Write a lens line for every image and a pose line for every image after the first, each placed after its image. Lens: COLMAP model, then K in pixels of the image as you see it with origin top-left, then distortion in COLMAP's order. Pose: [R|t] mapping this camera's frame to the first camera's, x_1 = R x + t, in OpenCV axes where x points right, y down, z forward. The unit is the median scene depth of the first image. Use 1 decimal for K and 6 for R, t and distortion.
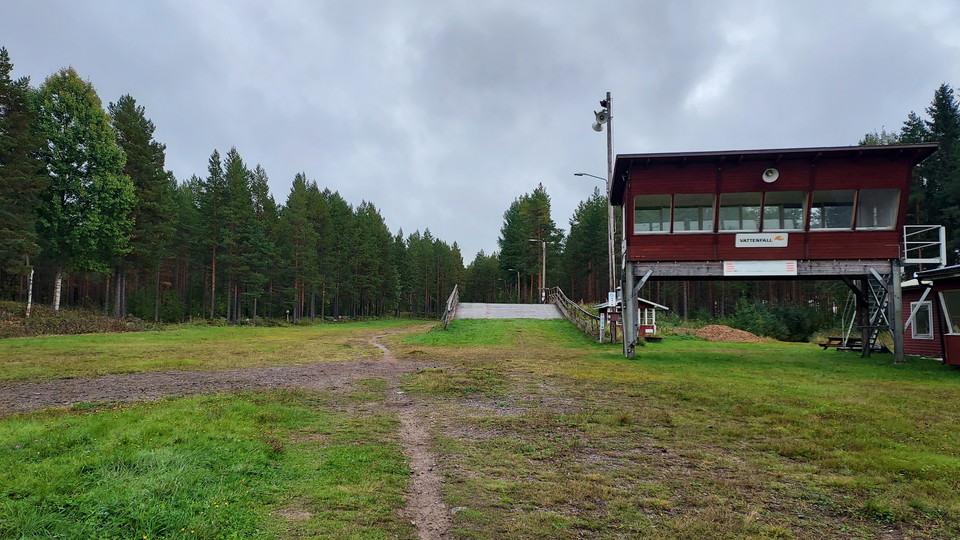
lens RADIAL K [[671.7, 0, 477.6], [0, 671.7, 278.4], [0, 0, 1]] dist [0.049846, -0.001123]
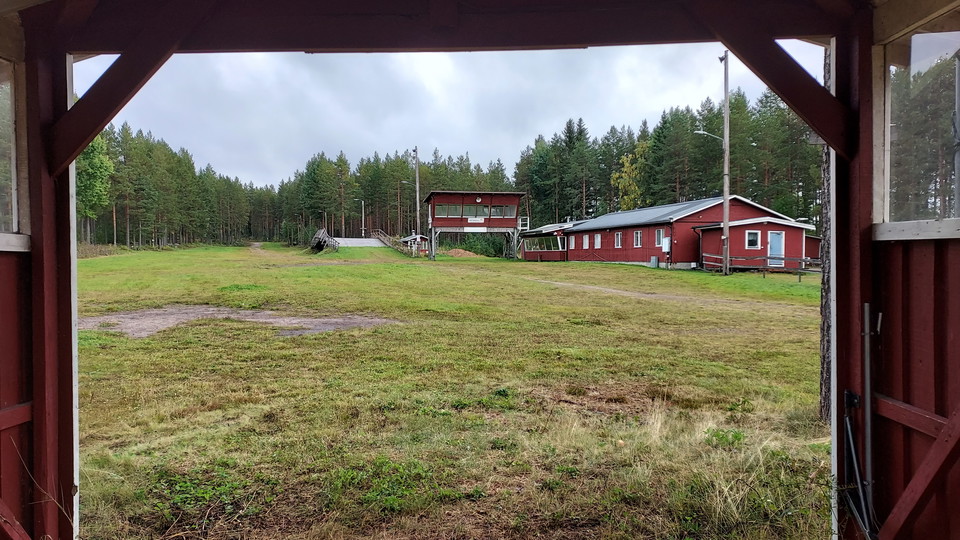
lens RADIAL K [[671.7, 0, 480.3], [0, 671.7, 267.2], [0, 0, 1]] dist [0.049846, -0.001123]
pose [[0.925741, -0.015579, 0.377837, -0.659602], [-0.020418, 0.995634, 0.091077, -0.117416], [-0.377606, -0.092029, 0.921382, -1.686545]]
